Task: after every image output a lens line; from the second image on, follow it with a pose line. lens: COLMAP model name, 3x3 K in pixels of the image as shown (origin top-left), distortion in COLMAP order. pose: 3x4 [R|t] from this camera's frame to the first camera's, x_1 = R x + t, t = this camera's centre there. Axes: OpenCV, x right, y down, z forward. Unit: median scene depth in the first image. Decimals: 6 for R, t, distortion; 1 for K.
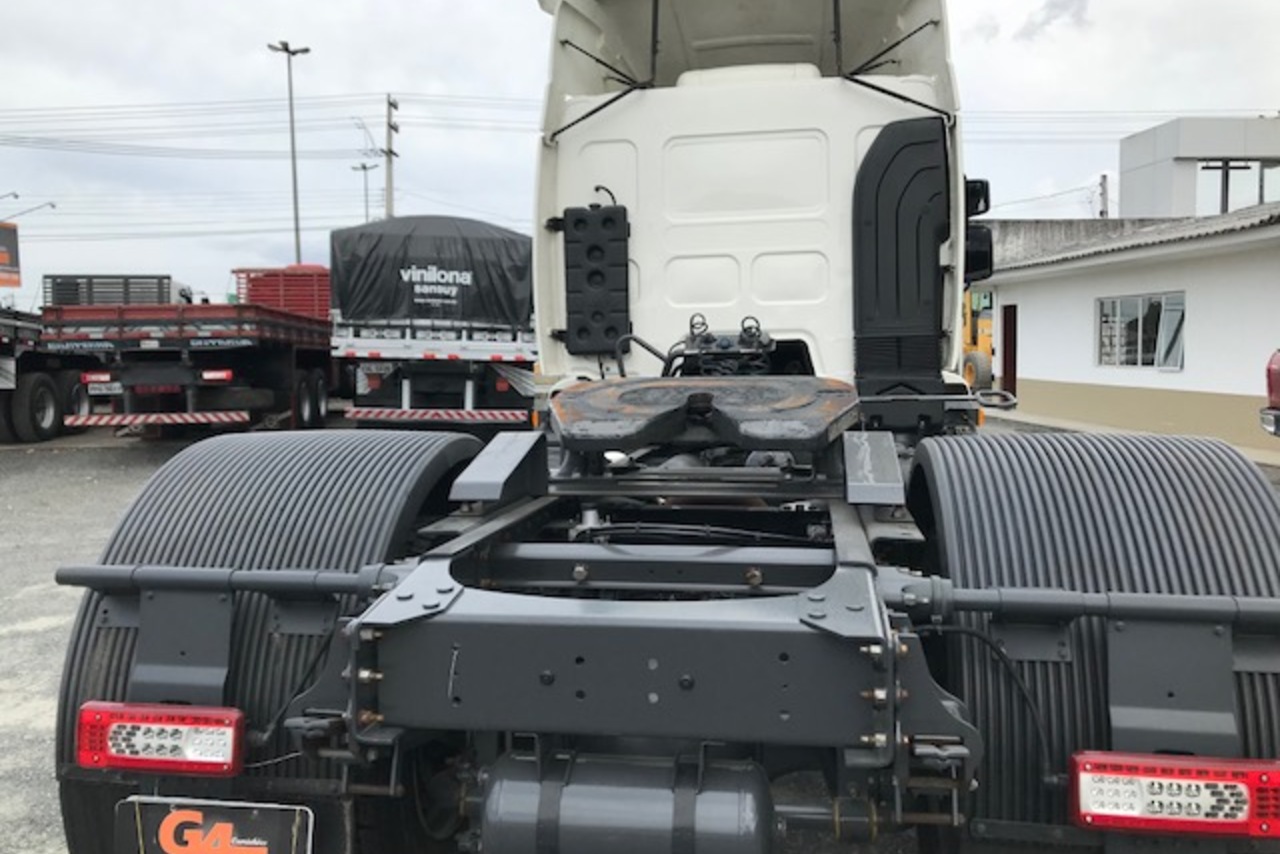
lens RADIAL K [[1032.2, 0, 640.0], [0, 1032.2, 427.0], [0, 0, 1]] dist [0.019477, -0.015206]
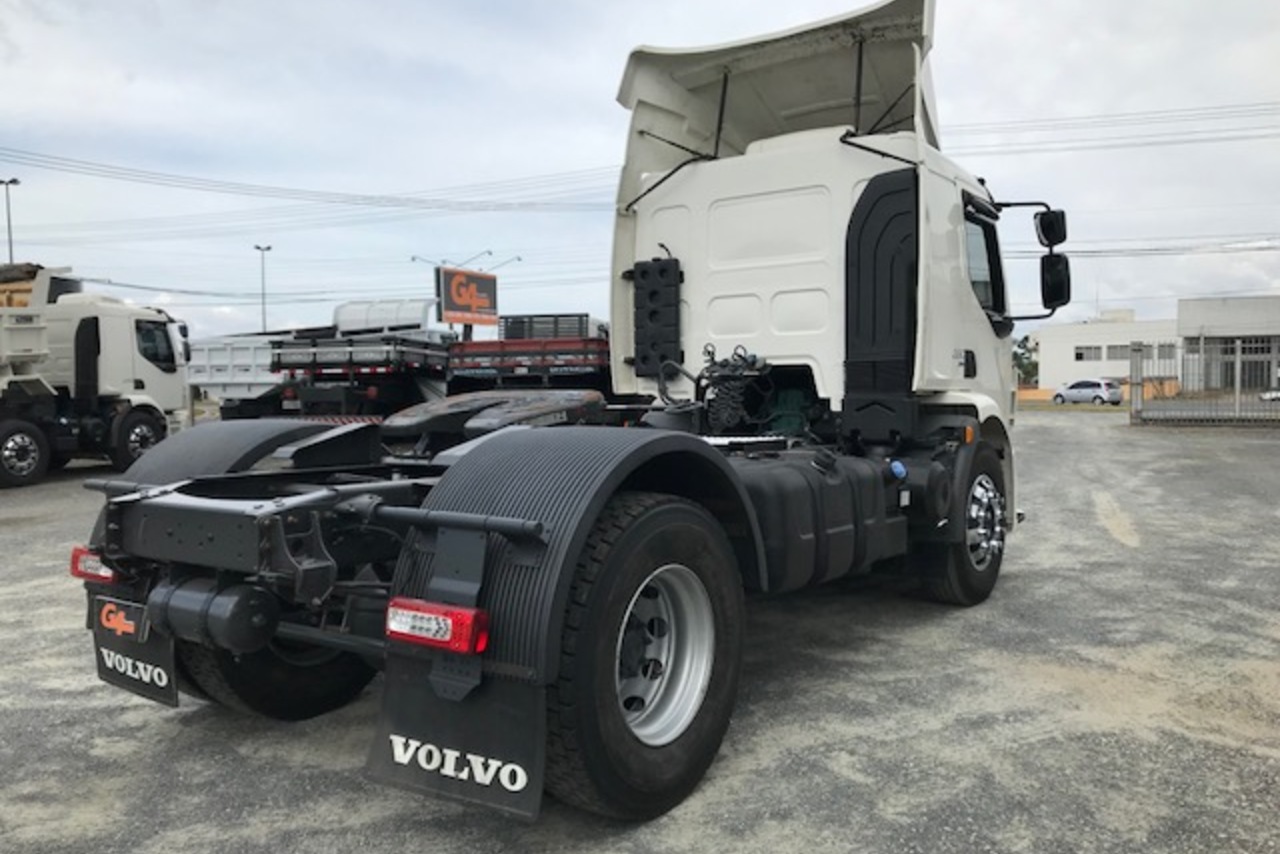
lens RADIAL K [[1015.4, 0, 640.0], [0, 1015.4, 427.0], [0, 0, 1]] dist [0.064774, -0.095779]
pose [[0.901785, 0.022316, -0.431609, 0.475731], [-0.033060, 0.999302, -0.017405, 0.012707], [0.430919, 0.029965, 0.901893, -0.122011]]
